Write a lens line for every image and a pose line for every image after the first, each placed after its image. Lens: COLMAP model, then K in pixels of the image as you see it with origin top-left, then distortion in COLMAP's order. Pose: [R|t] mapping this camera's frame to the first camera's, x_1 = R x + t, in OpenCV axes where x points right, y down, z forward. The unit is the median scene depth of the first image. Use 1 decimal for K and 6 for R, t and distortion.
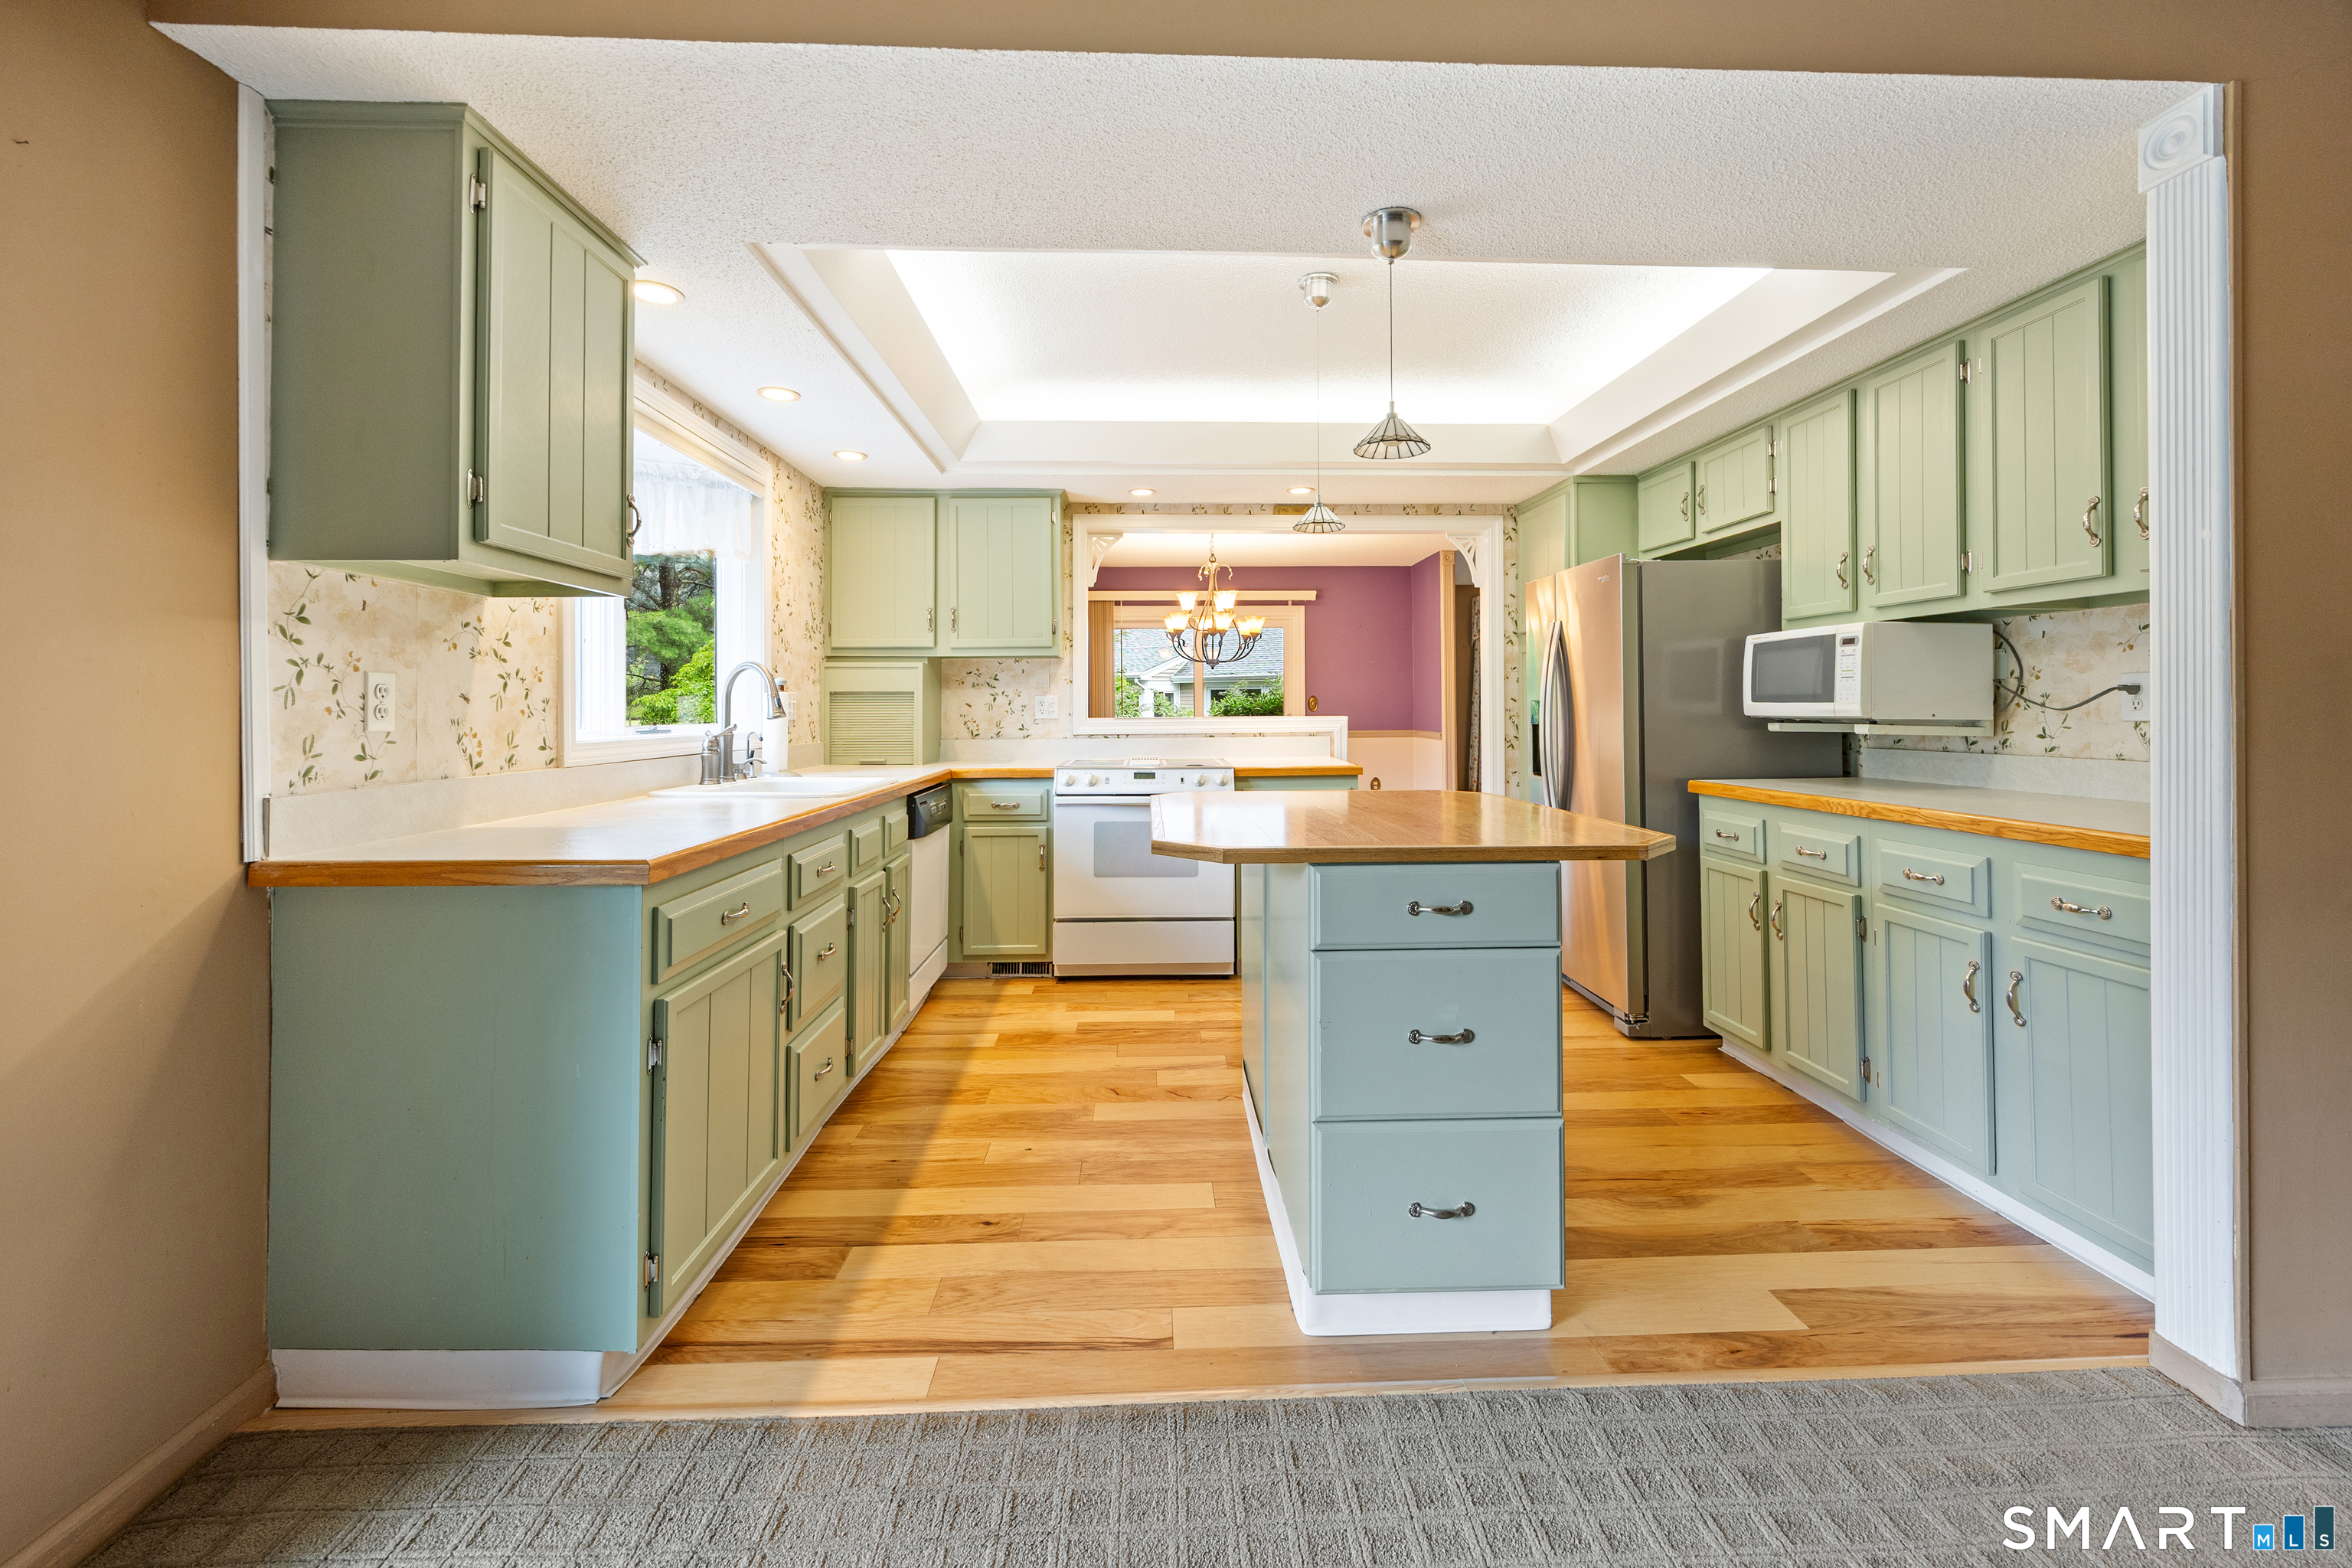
lens RADIAL K [[946.9, 0, 1195.6], [0, 946.9, 680.2], [0, 0, 1]] dist [0.003980, 0.000340]
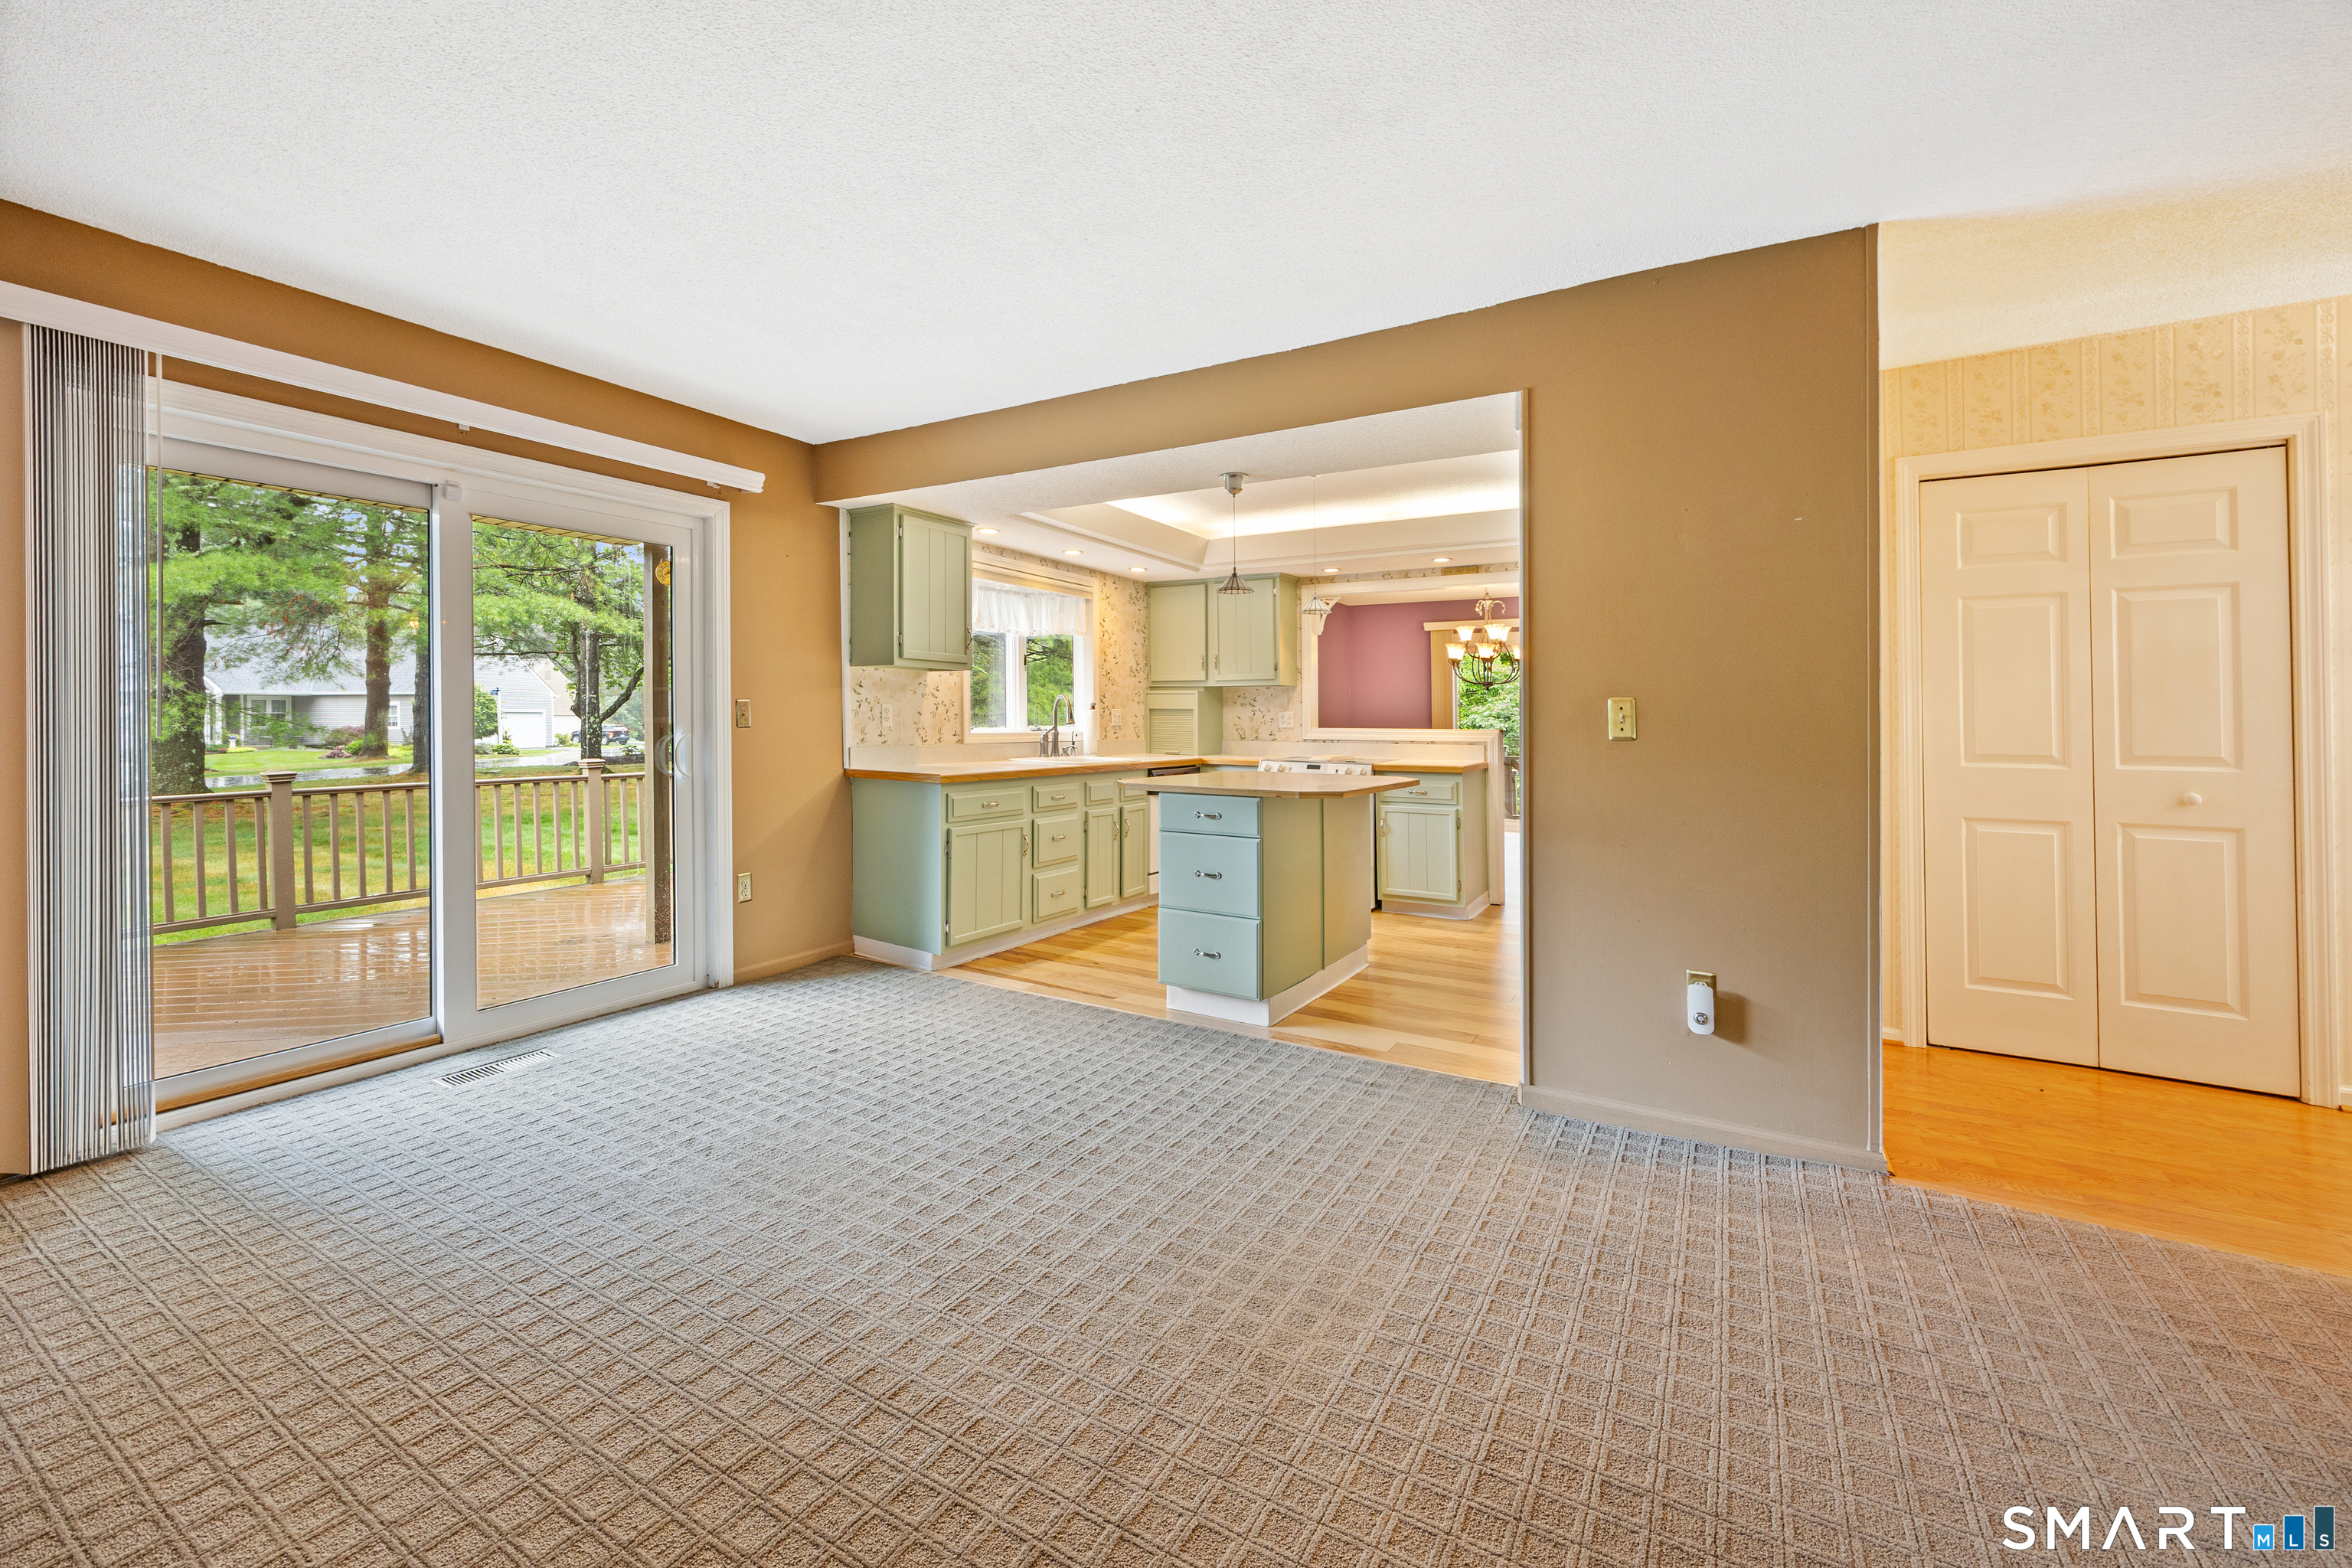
lens RADIAL K [[939.4, 0, 1172.9], [0, 939.4, 705.6], [0, 0, 1]] dist [-0.001858, -0.000151]
pose [[0.833527, 0.002134, -0.552475, 1.045226], [0.006044, 0.999897, 0.012981, -0.027078], [0.552446, -0.014159, 0.833429, -0.620960]]
